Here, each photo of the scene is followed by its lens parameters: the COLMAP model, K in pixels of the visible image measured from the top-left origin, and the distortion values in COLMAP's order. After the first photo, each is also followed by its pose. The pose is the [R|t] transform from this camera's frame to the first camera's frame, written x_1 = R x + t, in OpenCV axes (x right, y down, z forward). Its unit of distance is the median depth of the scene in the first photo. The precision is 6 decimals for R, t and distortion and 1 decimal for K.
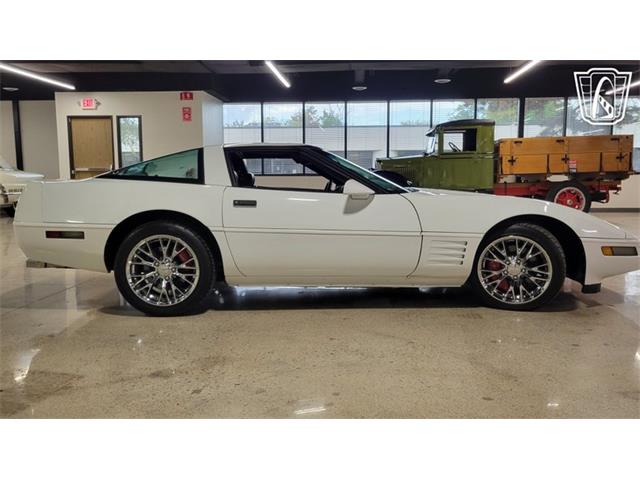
lens RADIAL K [[565.1, 0, 314.7], [0, 565.1, 250.5], [0, 0, 1]] dist [0.018539, 0.007663]
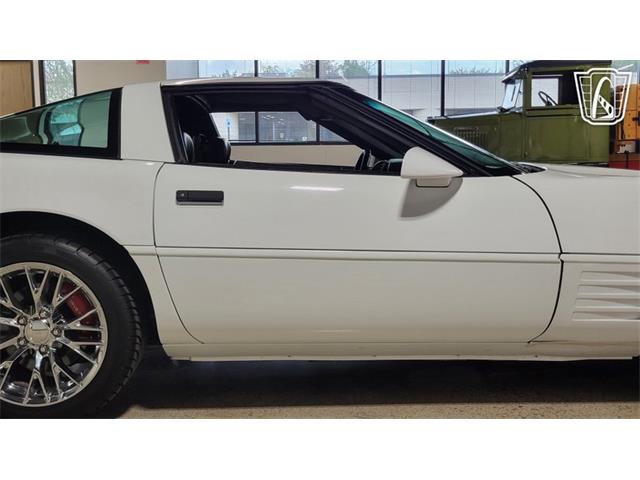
lens RADIAL K [[758.0, 0, 320.0], [0, 758.0, 240.0], [0, 0, 1]] dist [0.019433, 0.031734]
pose [[0.999852, -0.004412, -0.016619, -0.007739], [0.004295, 0.999966, -0.007093, -0.039515], [0.016650, 0.007020, 0.999837, 0.328434]]
